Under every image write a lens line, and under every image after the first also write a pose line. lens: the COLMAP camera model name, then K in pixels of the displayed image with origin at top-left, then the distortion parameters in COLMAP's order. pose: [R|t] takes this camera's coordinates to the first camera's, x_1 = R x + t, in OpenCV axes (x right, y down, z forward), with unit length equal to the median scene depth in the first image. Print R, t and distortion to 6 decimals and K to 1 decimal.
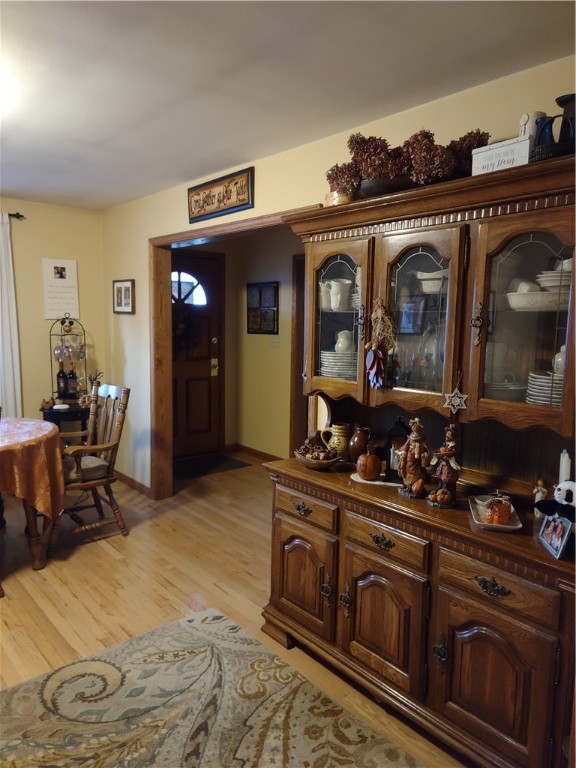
lens RADIAL K [[545.4, 0, 283.4], [0, 545.4, 387.6], [0, 0, 1]] dist [0.066179, -0.072338]
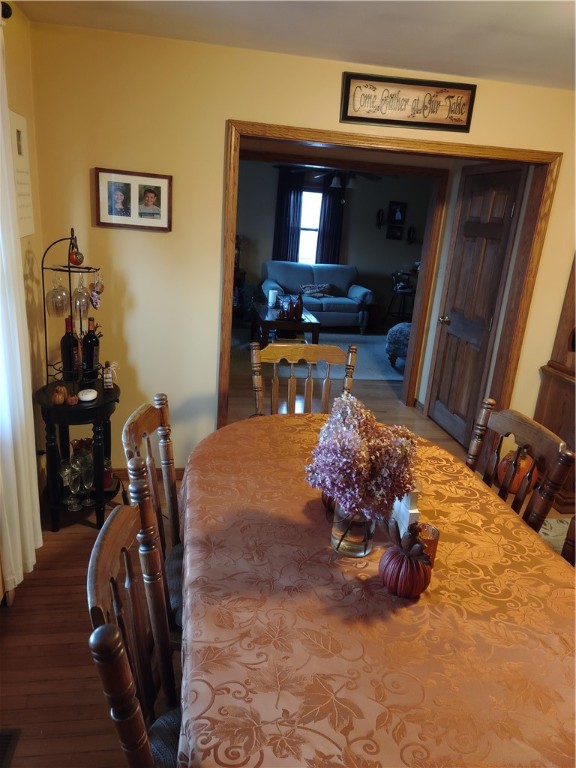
lens RADIAL K [[545.4, 0, 283.4], [0, 545.4, 387.6], [0, 0, 1]] dist [0.066179, -0.072338]
pose [[0.532729, -0.238570, 0.811963, -0.944961], [0.043260, 0.965865, 0.255407, -0.139591], [-0.845180, -0.100937, 0.524865, 0.627631]]
